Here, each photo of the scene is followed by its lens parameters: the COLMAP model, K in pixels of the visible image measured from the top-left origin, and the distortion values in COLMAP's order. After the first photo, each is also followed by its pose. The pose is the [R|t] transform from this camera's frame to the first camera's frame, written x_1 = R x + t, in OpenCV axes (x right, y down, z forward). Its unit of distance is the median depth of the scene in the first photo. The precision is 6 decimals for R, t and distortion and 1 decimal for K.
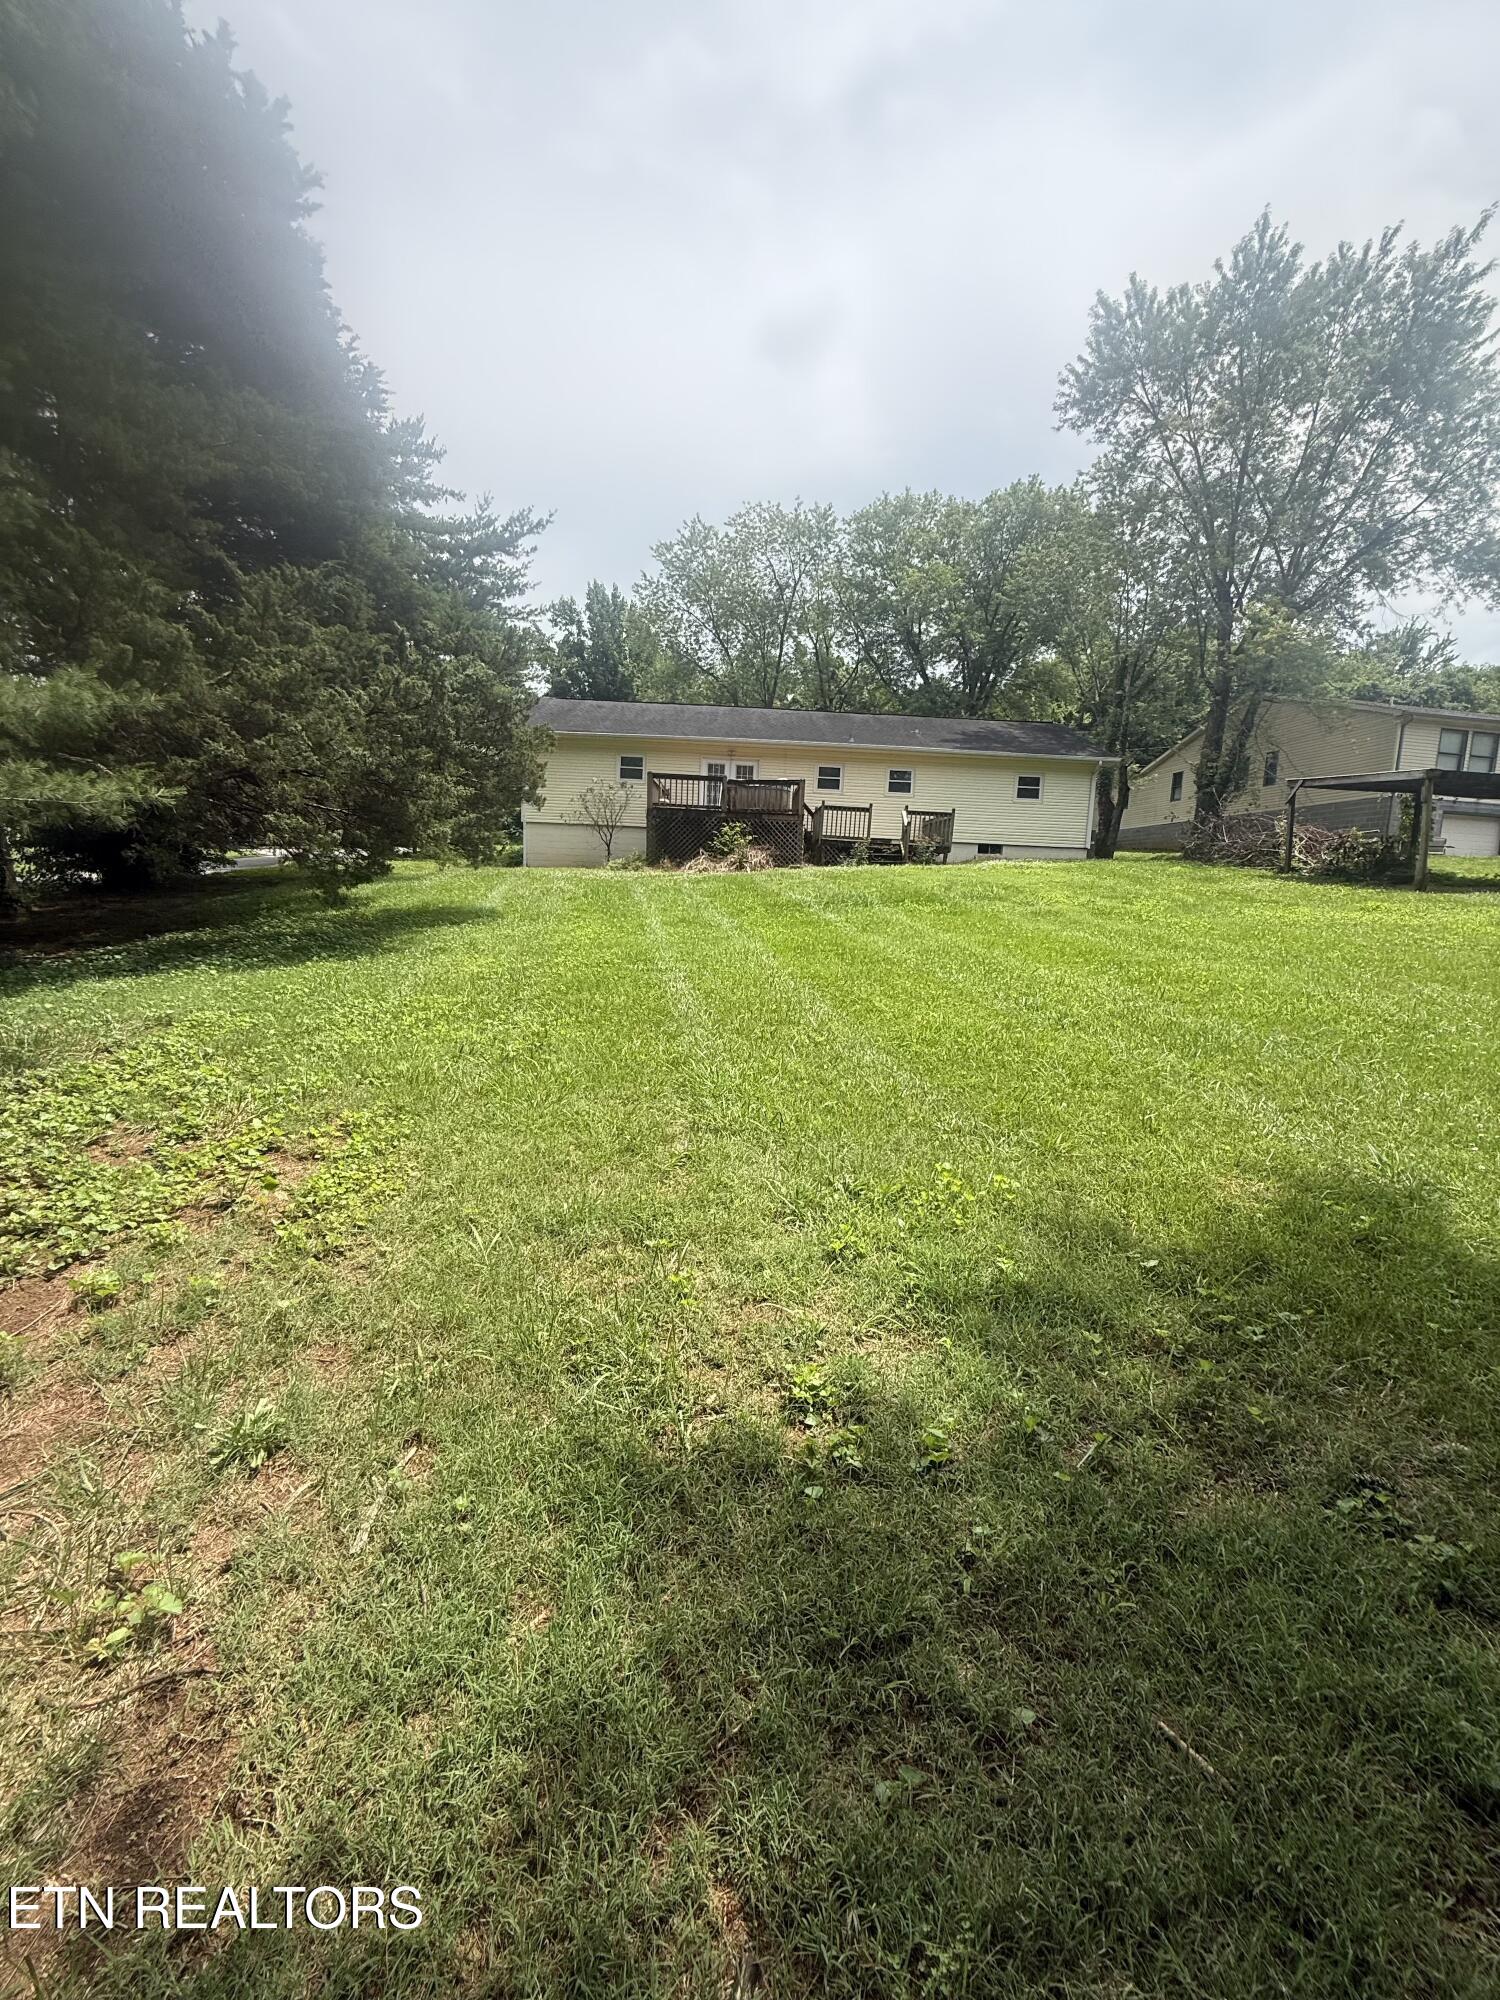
lens RADIAL K [[804.7, 0, 753.7], [0, 804.7, 998.4], [0, 0, 1]] dist [0.001144, -0.000646]
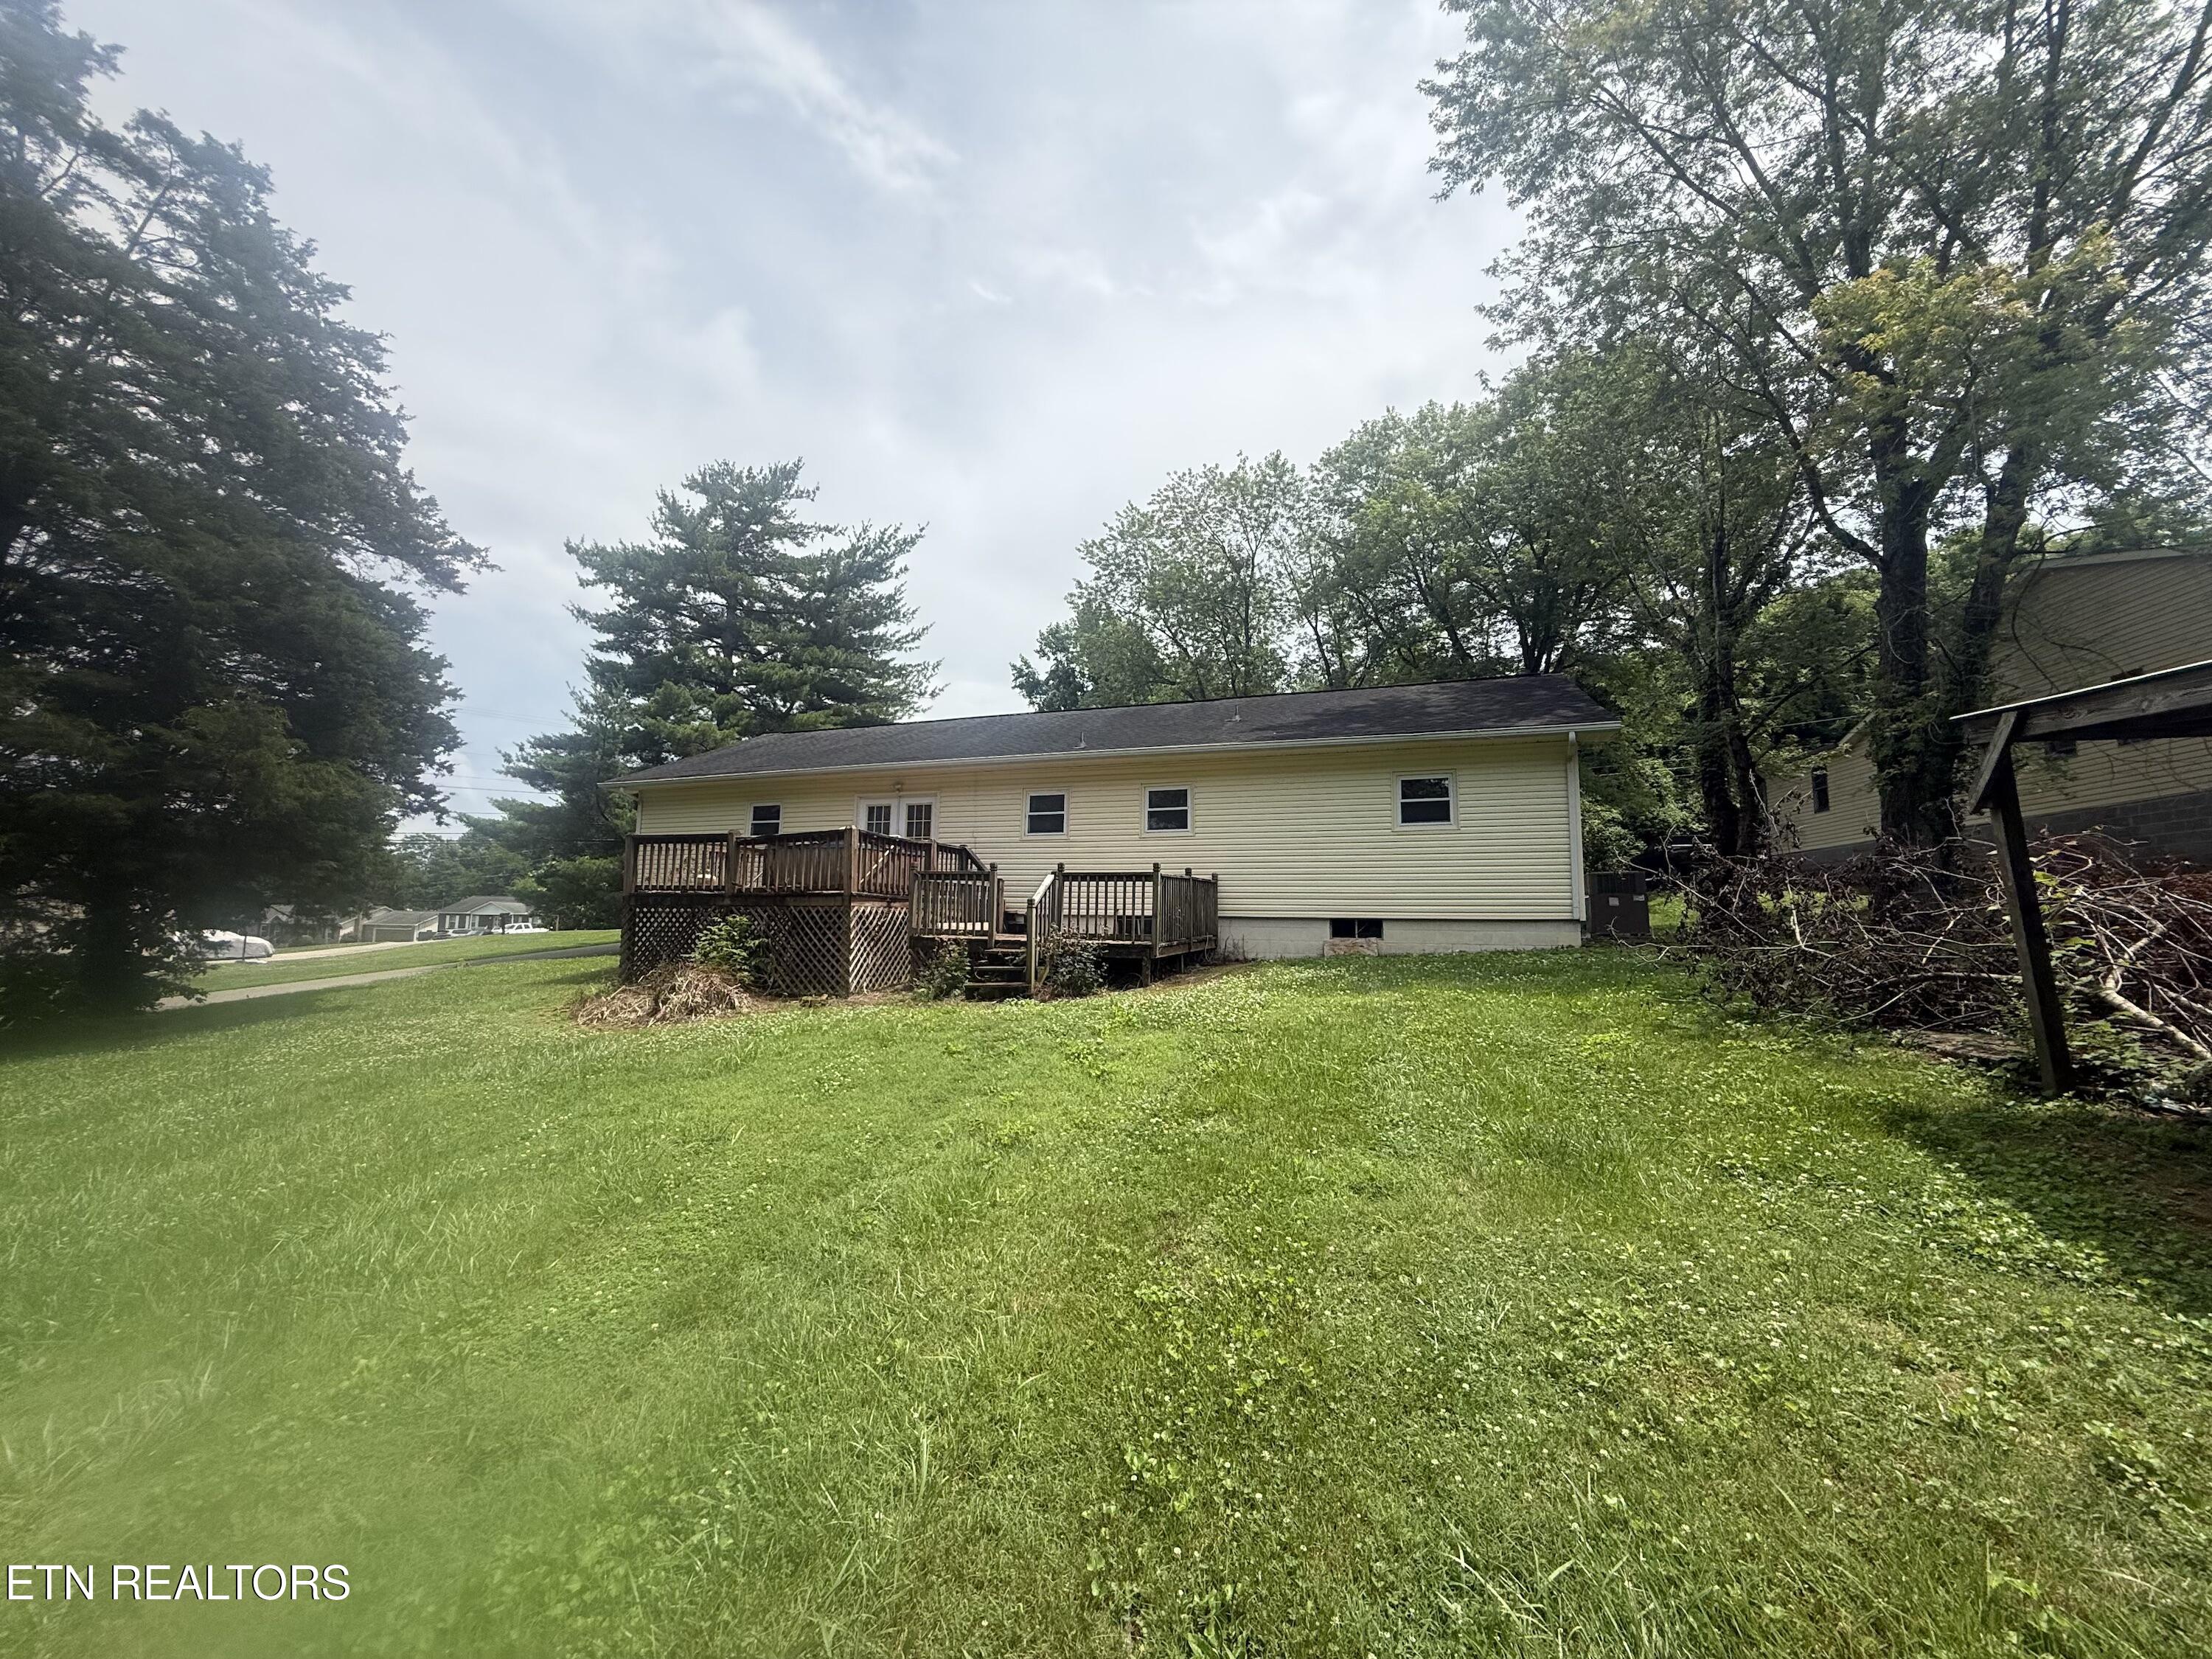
lens RADIAL K [[890.0, 0, 1101.0], [0, 890.0, 827.2], [0, 0, 1]] dist [0.001144, -0.000646]
pose [[0.933925, -0.072342, -0.350072, 0.343681], [-0.015267, 0.970343, -0.241249, -0.113694], [0.357142, 0.230654, 0.905124, 0.446183]]
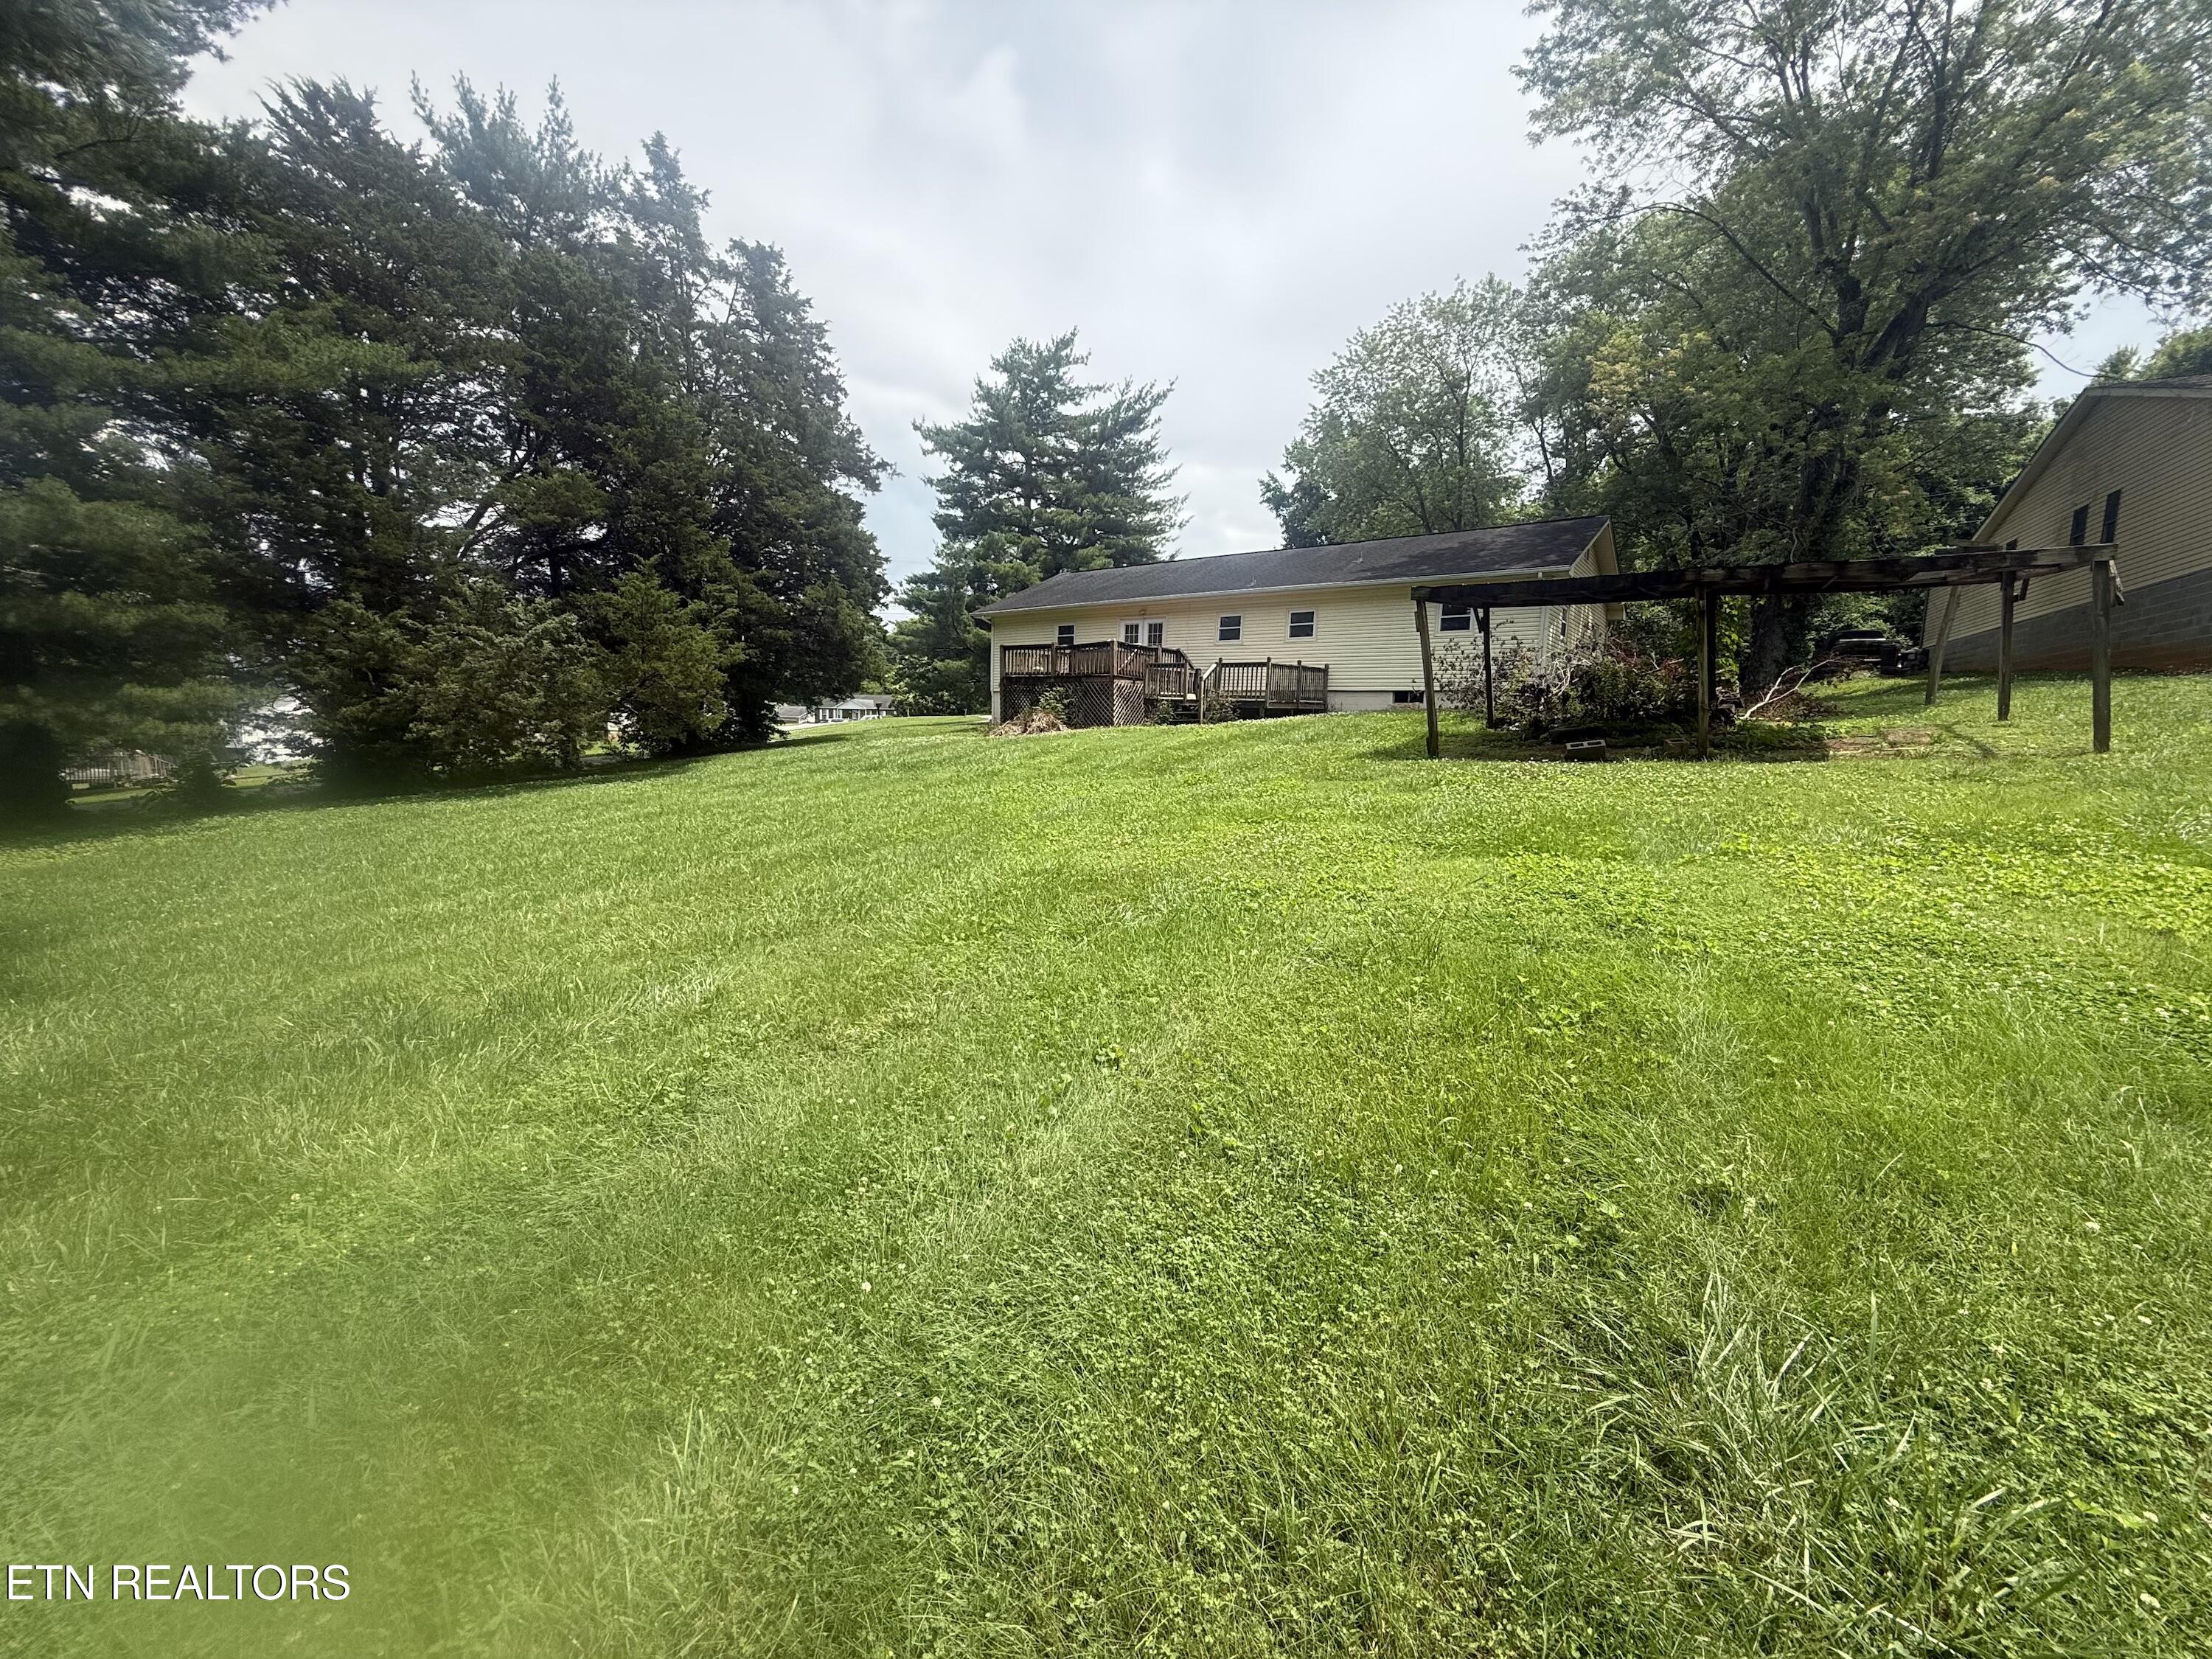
lens RADIAL K [[890.0, 0, 1103.3], [0, 890.0, 831.3], [0, 0, 1]] dist [0.001144, -0.000646]
pose [[0.788528, 0.048109, -0.613114, 0.607859], [-0.067391, 0.997691, -0.008386, -0.023868], [0.611295, 0.047931, 0.789950, 0.117867]]
